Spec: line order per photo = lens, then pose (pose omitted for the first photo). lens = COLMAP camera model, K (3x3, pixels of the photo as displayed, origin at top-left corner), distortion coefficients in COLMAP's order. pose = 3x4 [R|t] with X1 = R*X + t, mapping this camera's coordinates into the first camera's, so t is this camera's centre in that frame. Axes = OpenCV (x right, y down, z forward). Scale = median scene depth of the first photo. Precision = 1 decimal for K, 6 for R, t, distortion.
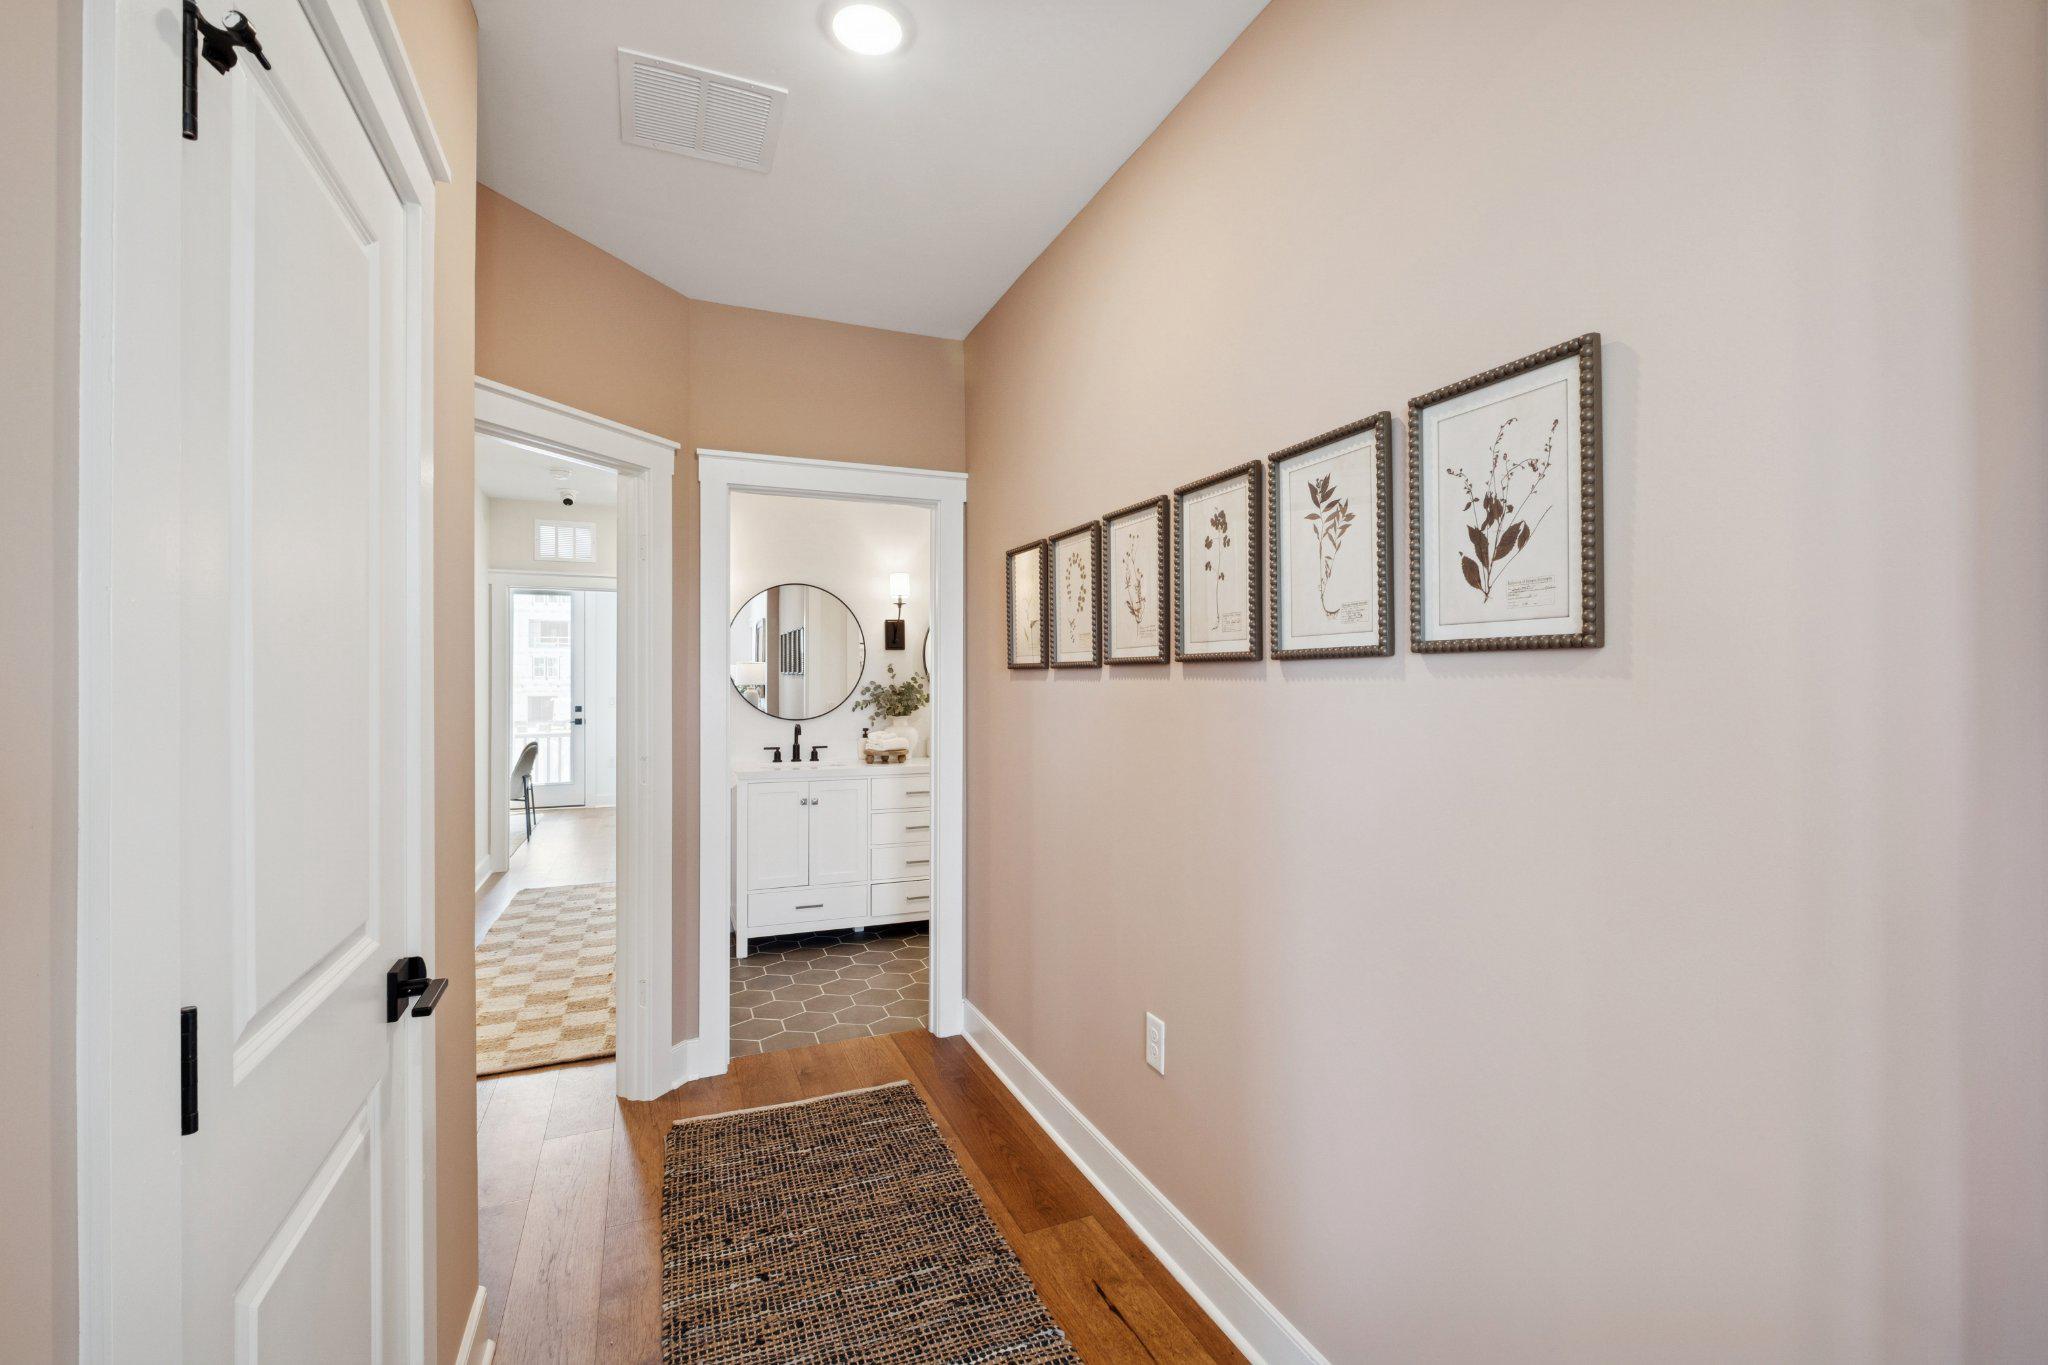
lens RADIAL K [[895.0, 0, 1026.0], [0, 895.0, 677.3], [0, 0, 1]] dist [-0.000256, -0.000092]
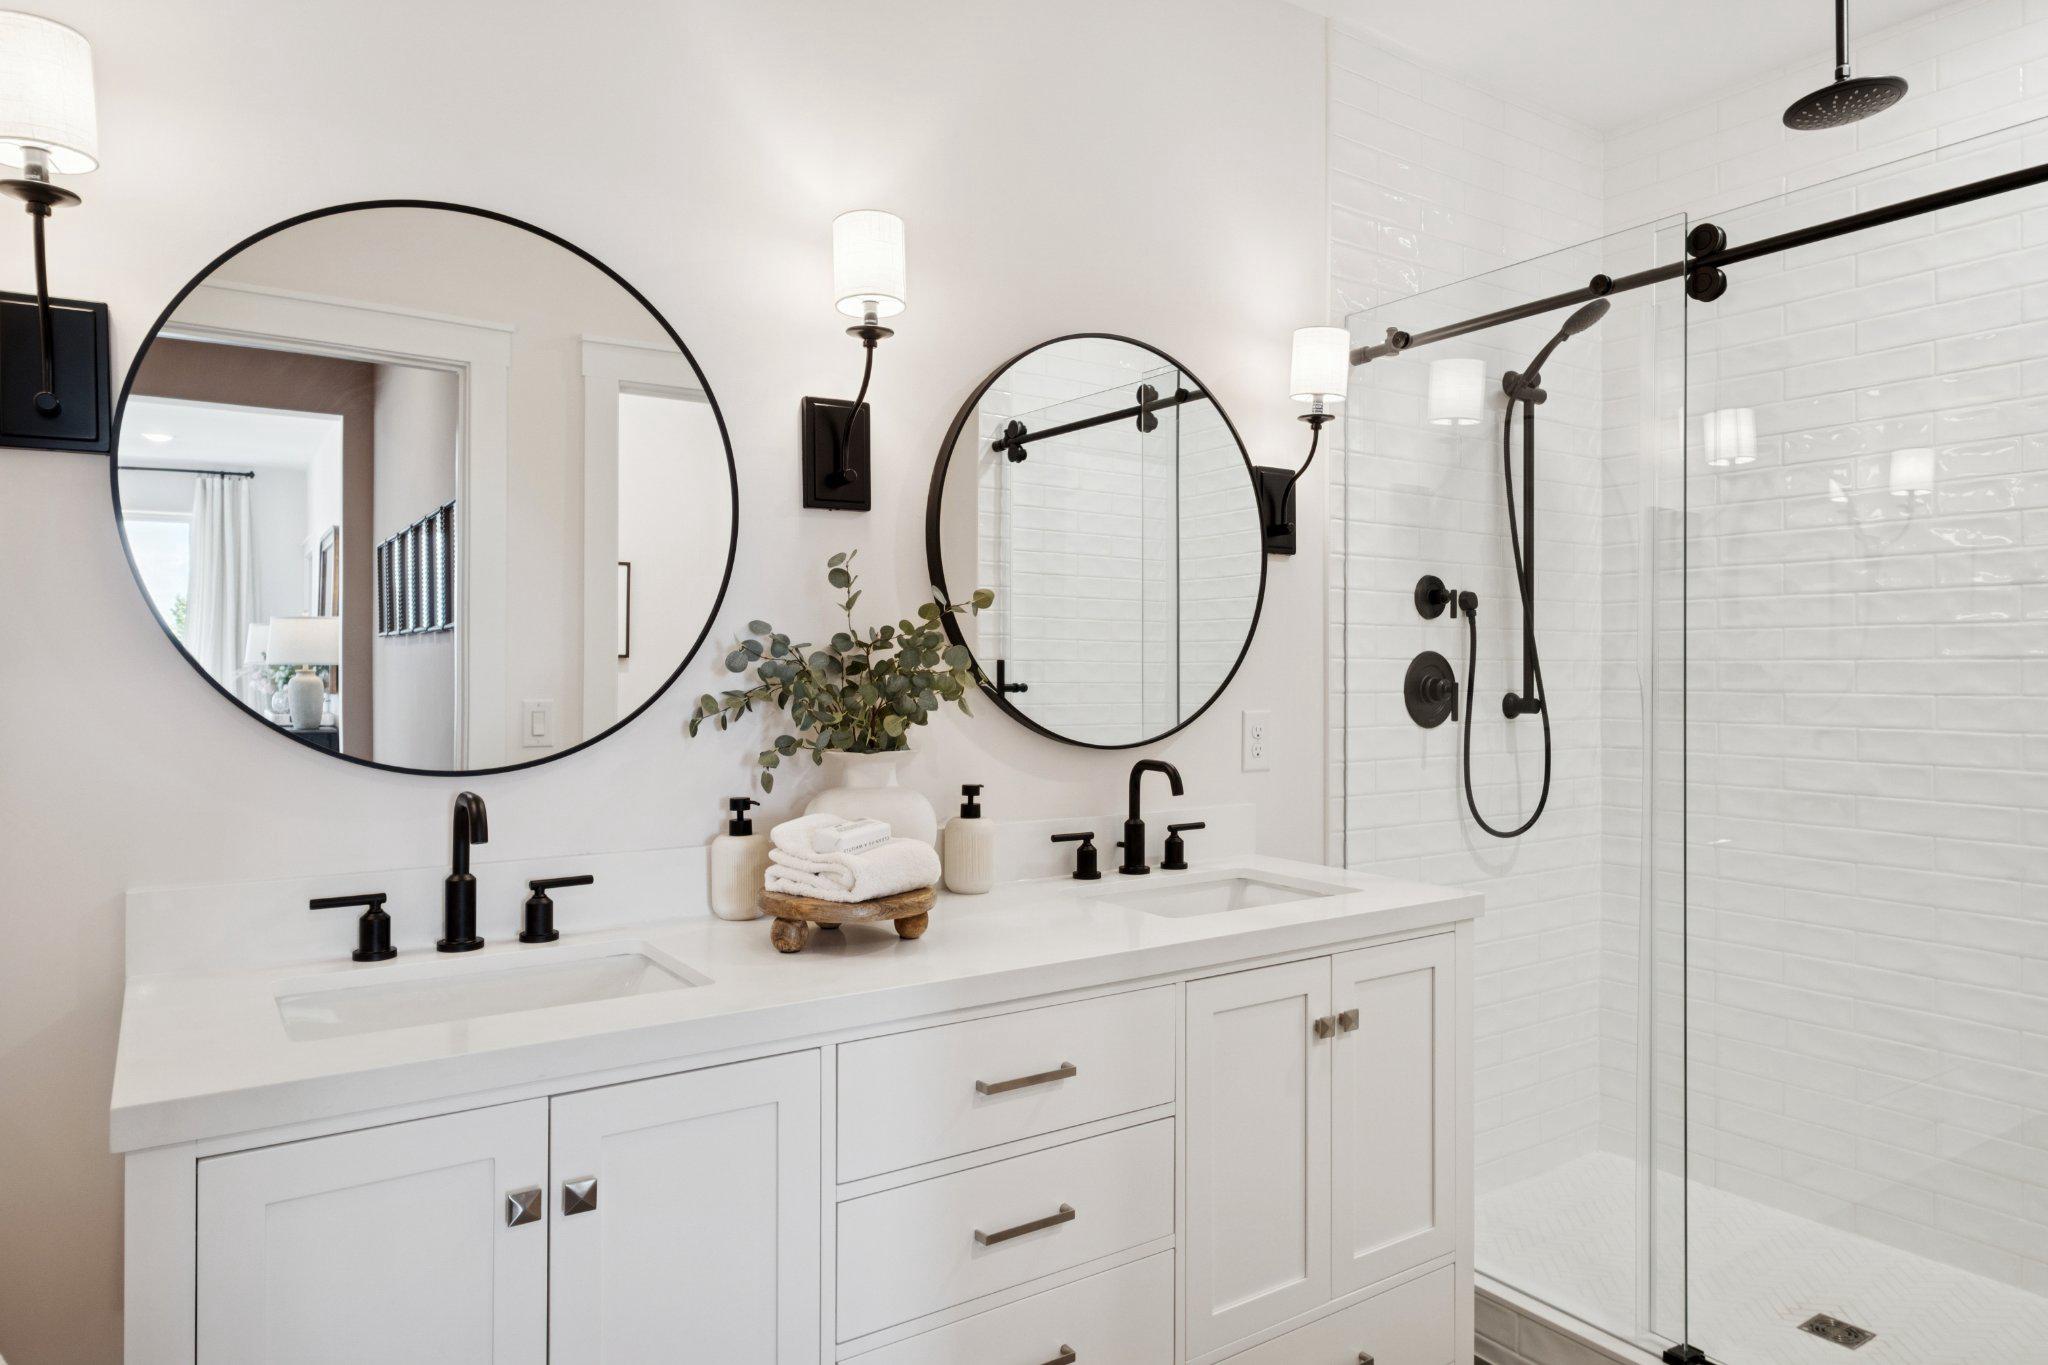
lens RADIAL K [[1258.9, 0, 1025.7], [0, 1258.9, 663.6], [0, 0, 1]] dist [0.020542, 0.002206]
pose [[0.978002, 0.002303, 0.208583, -0.179712], [-0.002107, 0.999997, -0.001161, 0.018187], [-0.208585, 0.000696, 0.978004, 0.638251]]
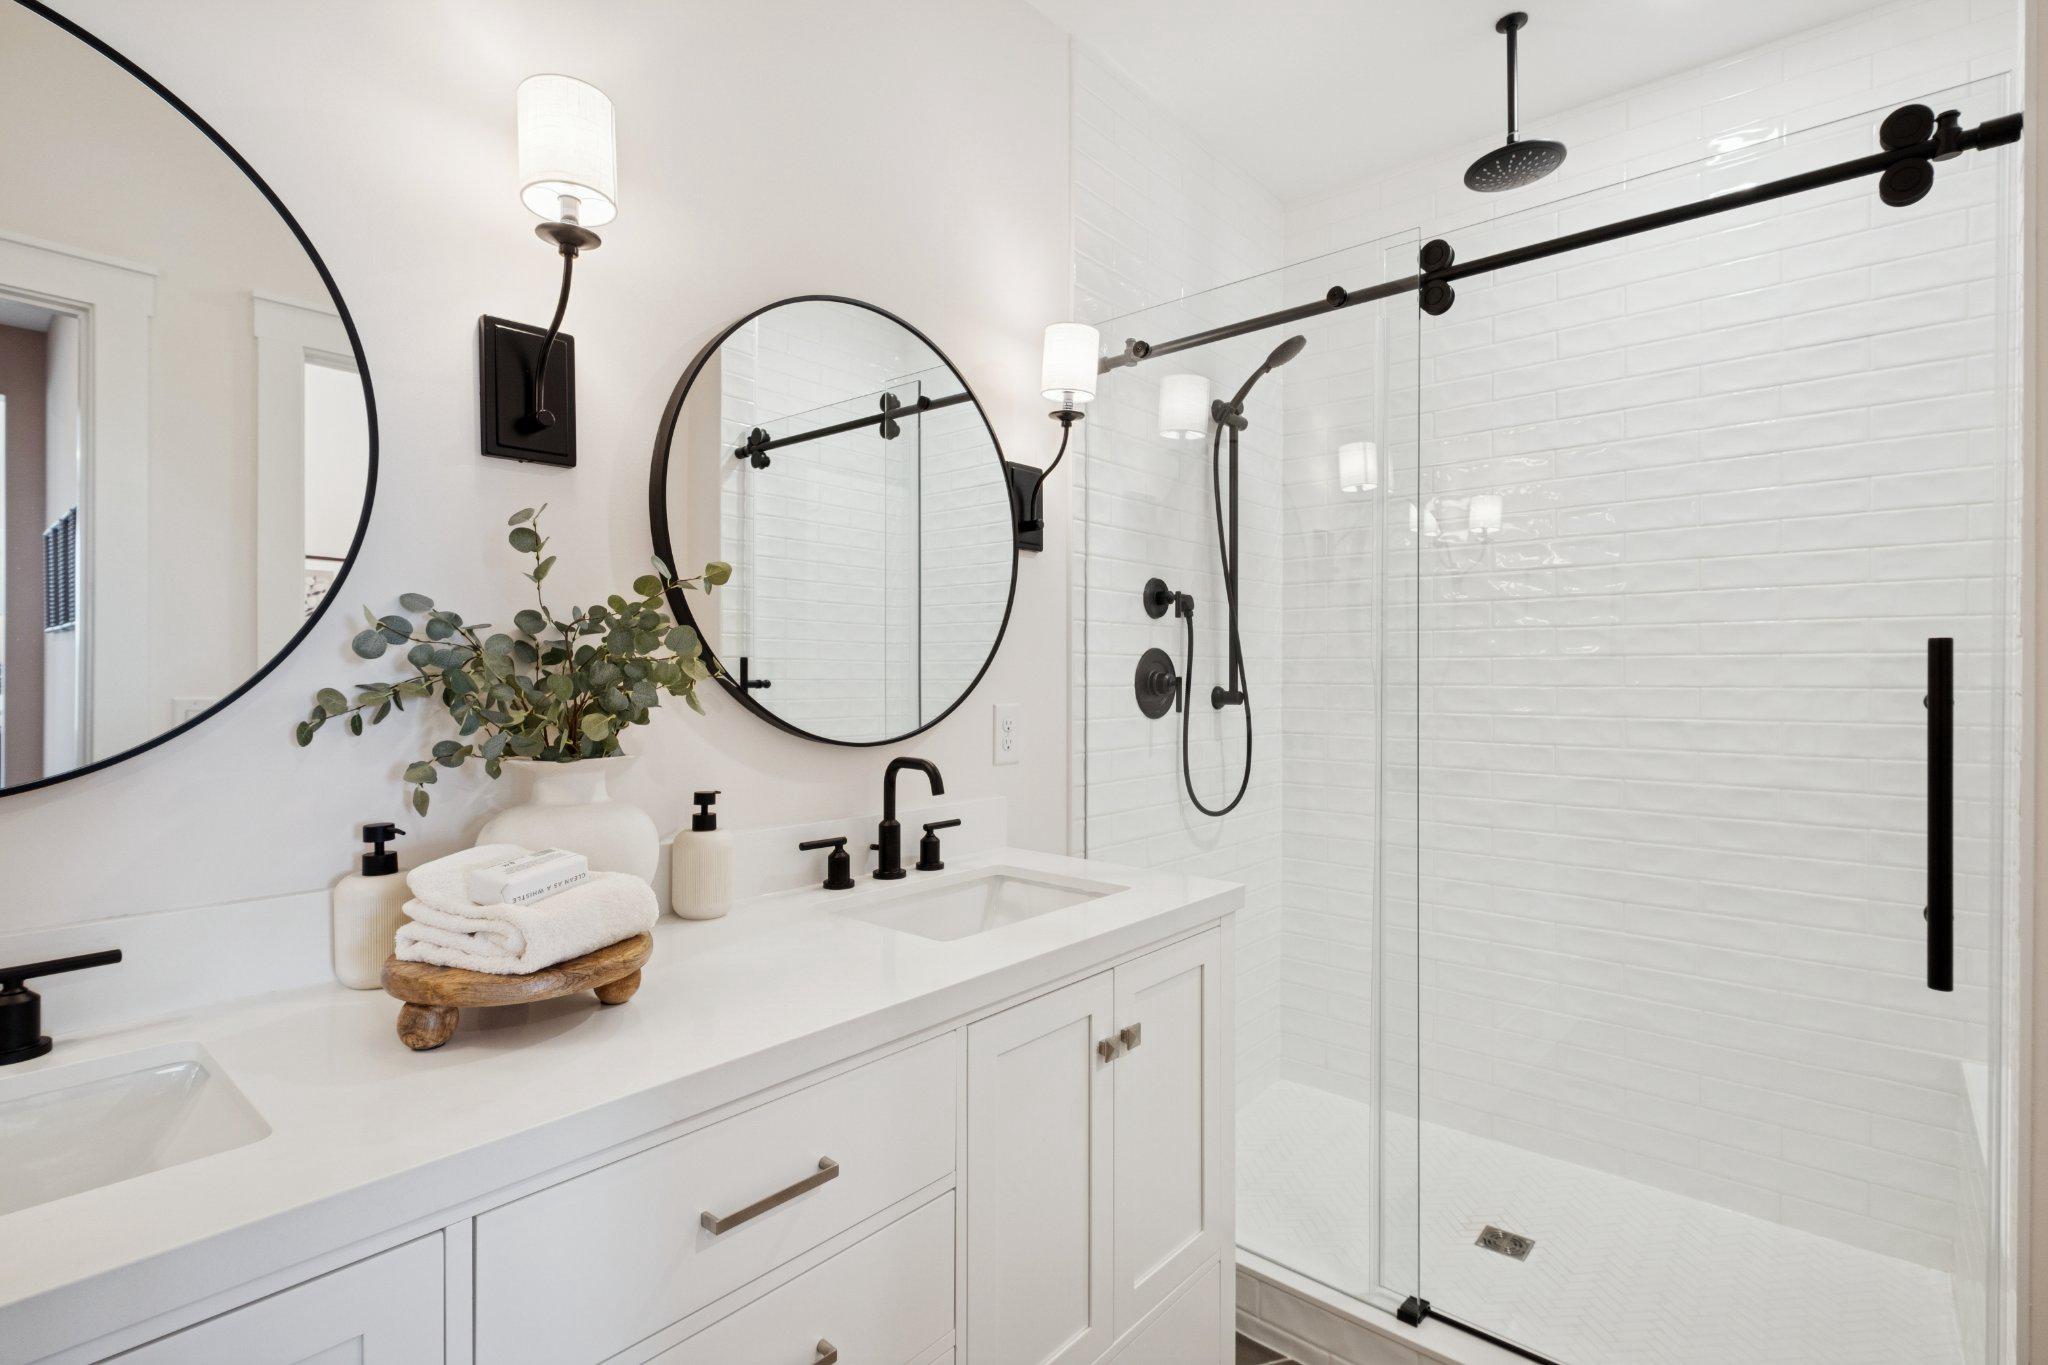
lens RADIAL K [[972.9, 0, 1038.1], [0, 972.9, 676.0], [0, 0, 1]] dist [0.012843, -0.000727]
pose [[0.886547, 0.000388, 0.462639, -0.154525], [-0.003525, 0.999976, 0.005916, 0.022547], [-0.462626, -0.006875, 0.886527, 0.760334]]
